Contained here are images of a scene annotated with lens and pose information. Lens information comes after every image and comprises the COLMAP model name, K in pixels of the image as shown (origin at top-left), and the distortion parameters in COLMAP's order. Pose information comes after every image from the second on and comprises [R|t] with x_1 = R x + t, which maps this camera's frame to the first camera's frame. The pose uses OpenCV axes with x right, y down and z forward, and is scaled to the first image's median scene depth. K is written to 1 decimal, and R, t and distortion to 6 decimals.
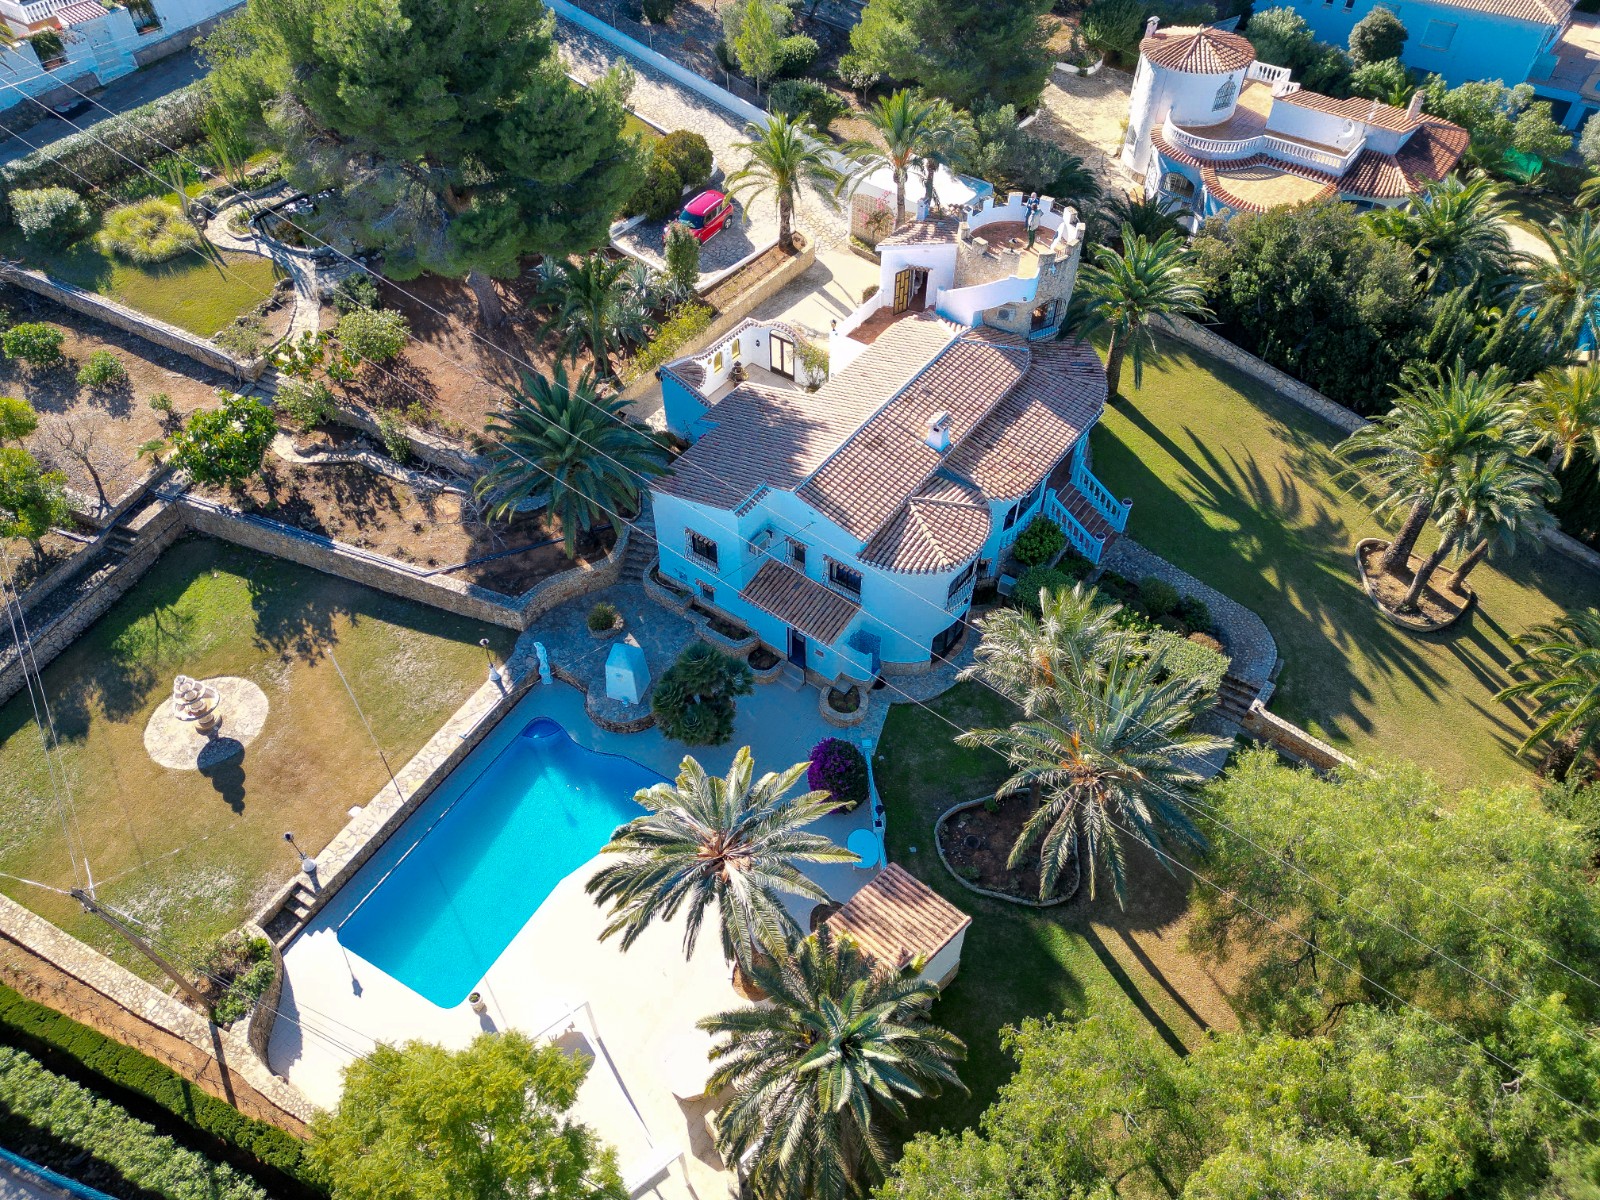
lens RADIAL K [[1109.7, 0, 804.9], [0, 1109.7, 600.5], [0, 0, 1]] dist [0.091660, -0.104926]
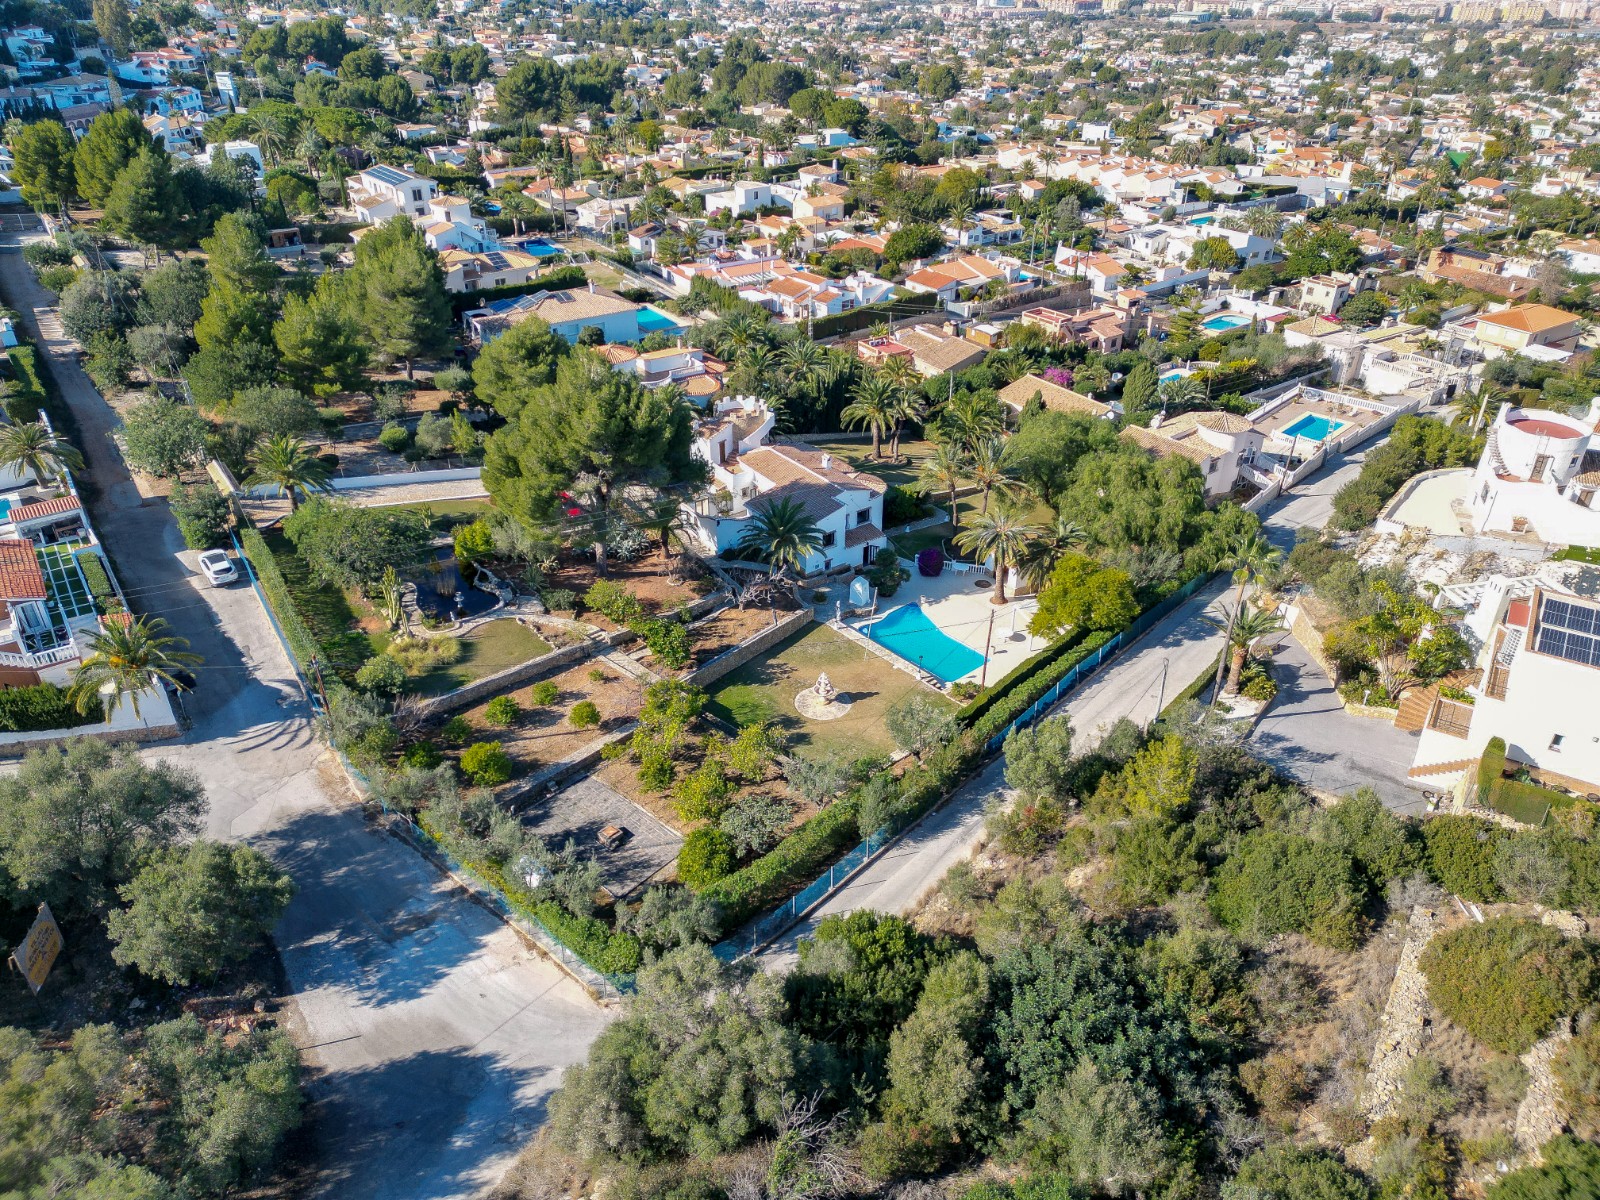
lens RADIAL K [[1107.2, 0, 801.6], [0, 1107.2, 595.1], [0, 0, 1]] dist [0.082508, -0.082631]
pose [[0.323583, -0.476497, 0.817462, -1.900683], [0.685592, 0.713498, 0.144513, -0.312861], [-0.652118, 0.513684, 0.557558, -0.156451]]
